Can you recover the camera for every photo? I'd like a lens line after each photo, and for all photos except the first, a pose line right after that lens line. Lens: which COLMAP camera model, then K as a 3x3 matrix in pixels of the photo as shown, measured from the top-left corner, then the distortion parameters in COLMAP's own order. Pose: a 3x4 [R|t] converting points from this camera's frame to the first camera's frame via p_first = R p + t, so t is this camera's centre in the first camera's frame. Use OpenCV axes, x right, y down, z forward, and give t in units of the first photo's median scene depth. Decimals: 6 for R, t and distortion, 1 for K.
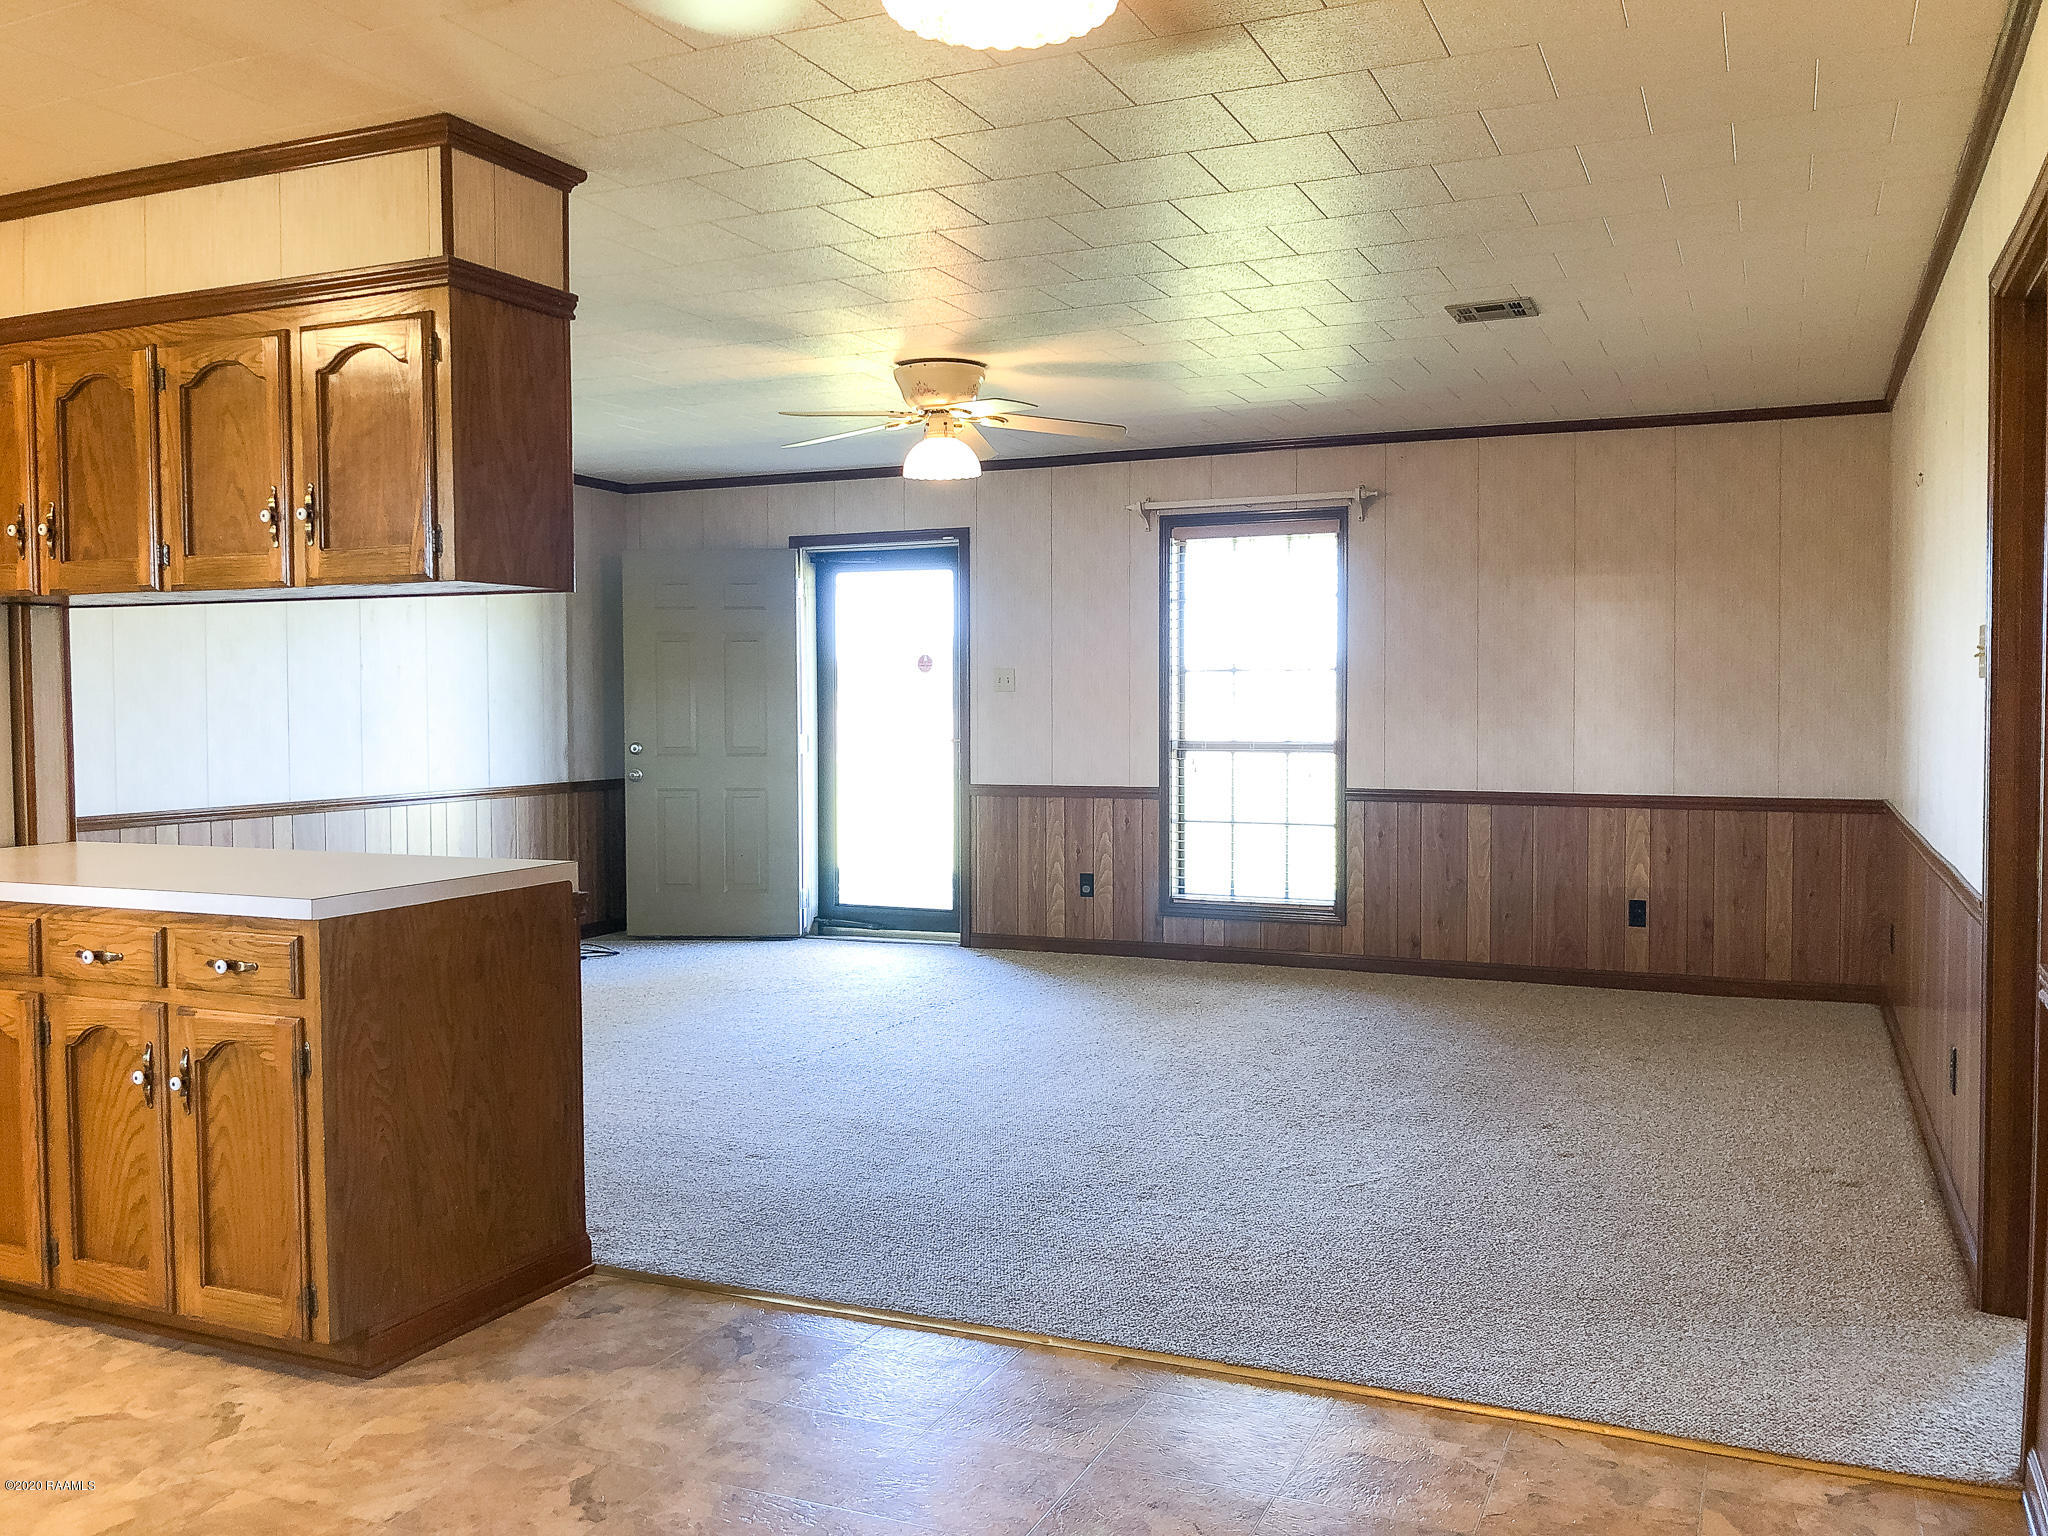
lens RADIAL K [[1677.6, 0, 1042.0], [0, 1677.6, 762.7], [0, 0, 1]] dist [-0.026739, 0.022183]
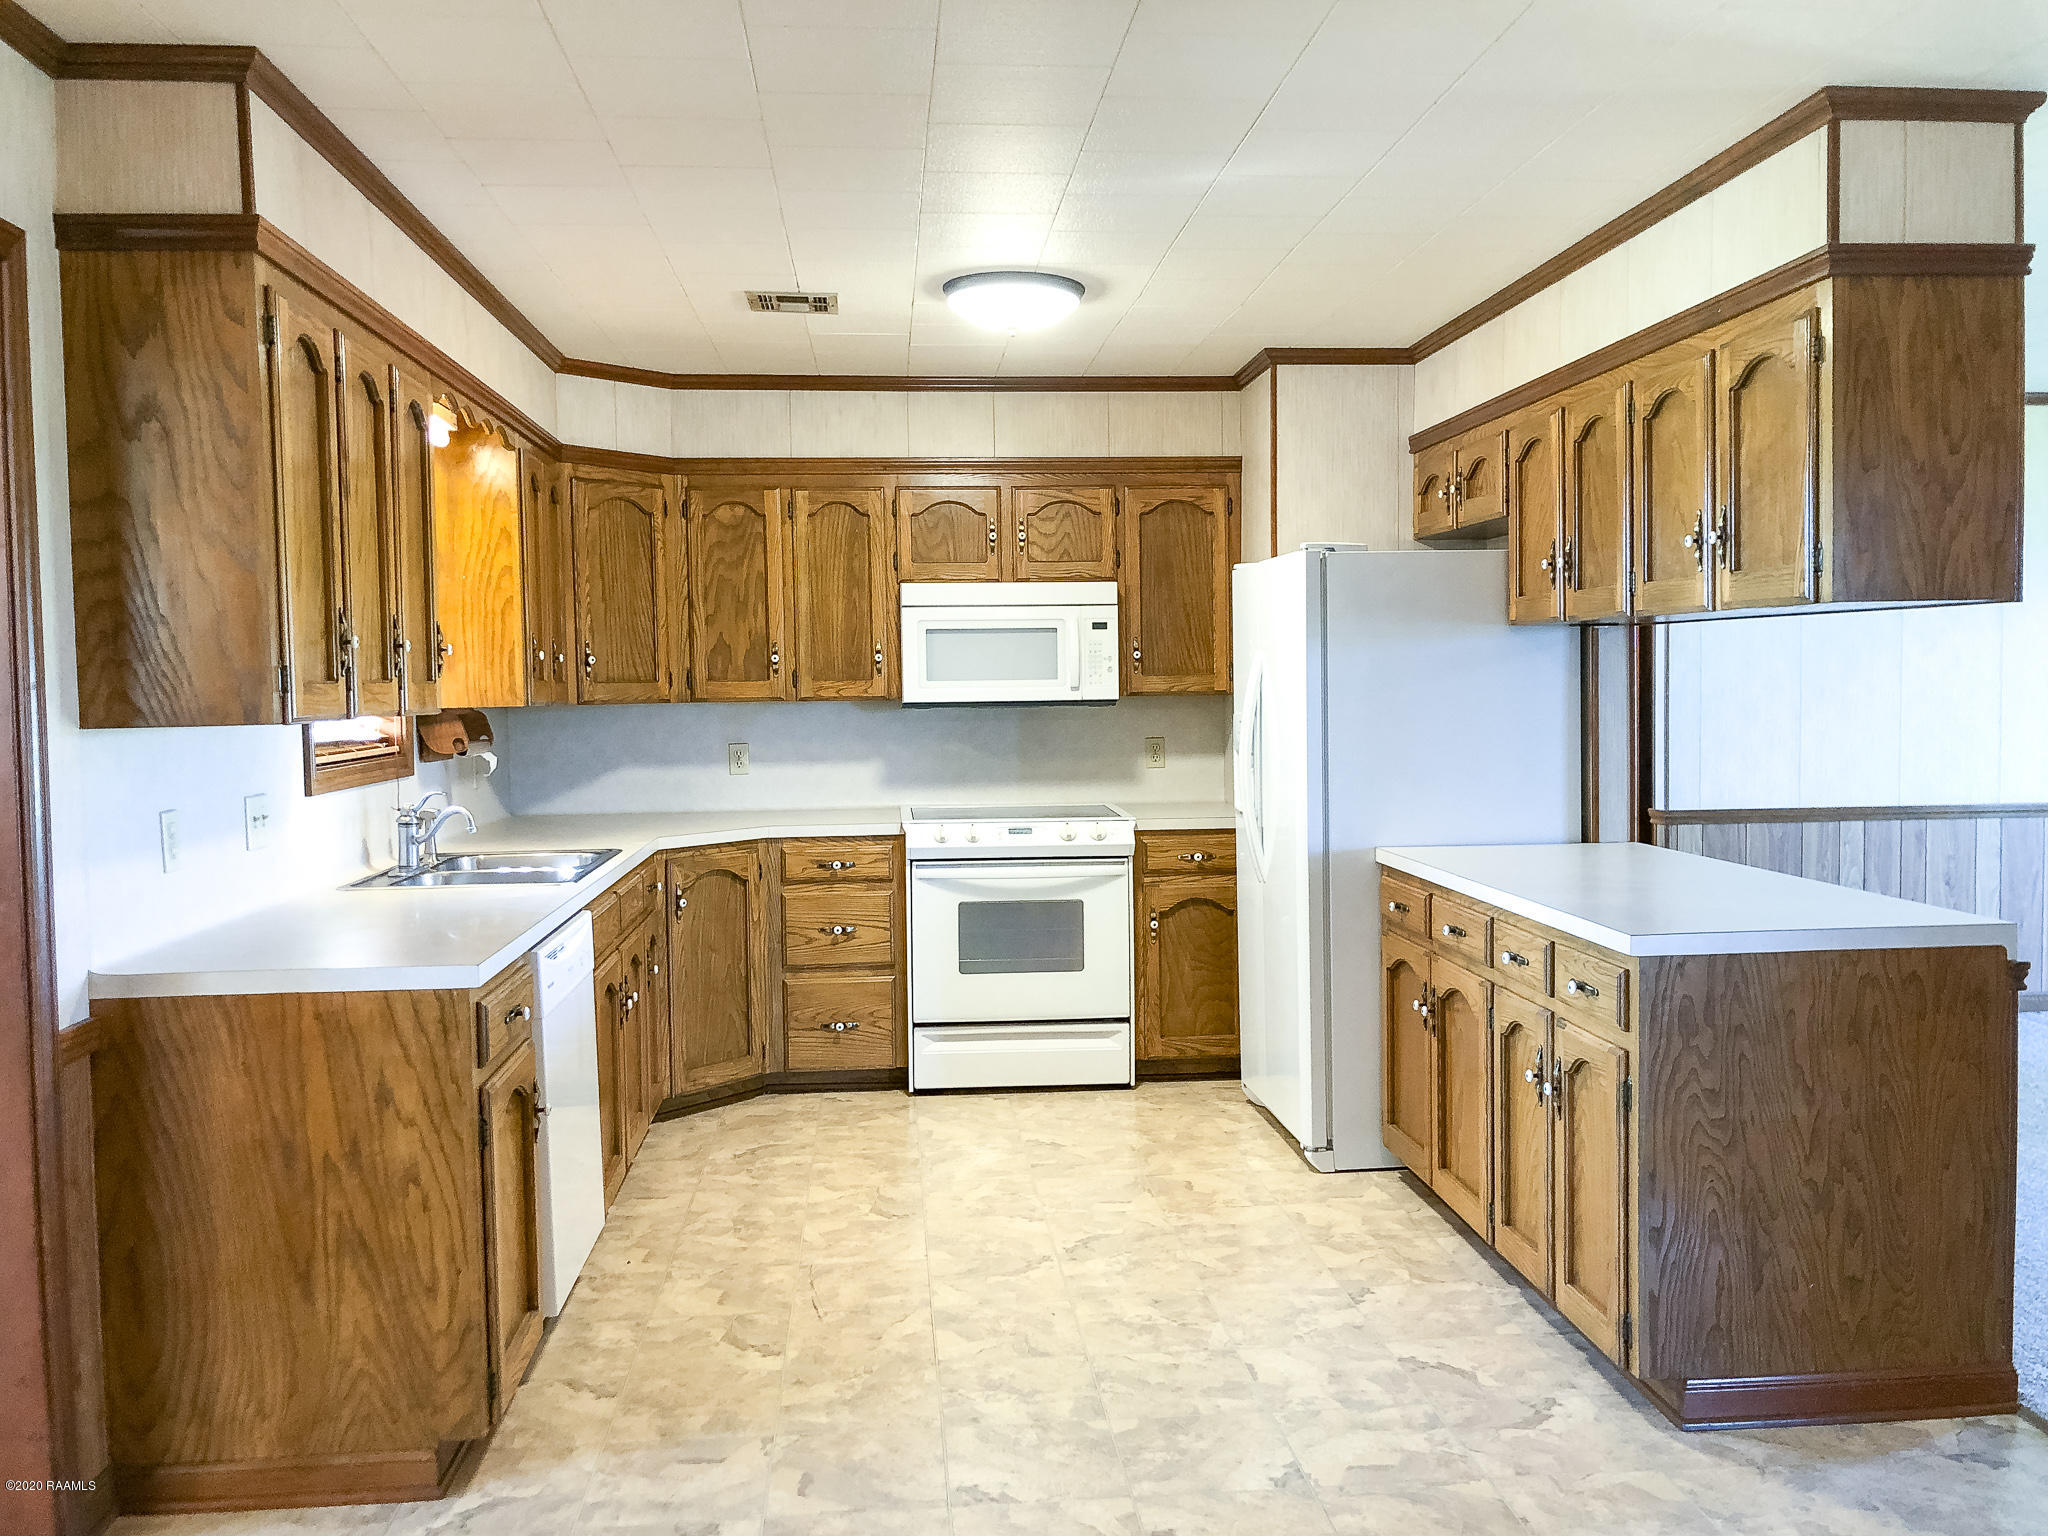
lens RADIAL K [[1677.6, 0, 1036.2], [0, 1677.6, 767.0], [0, 0, 1]] dist [-0.026739, 0.022183]
pose [[0.484212, 0.045330, -0.873775, 0.236558], [-0.028033, 0.998948, 0.036289, -0.040565], [0.874501, 0.006923, 0.484974, 0.186190]]
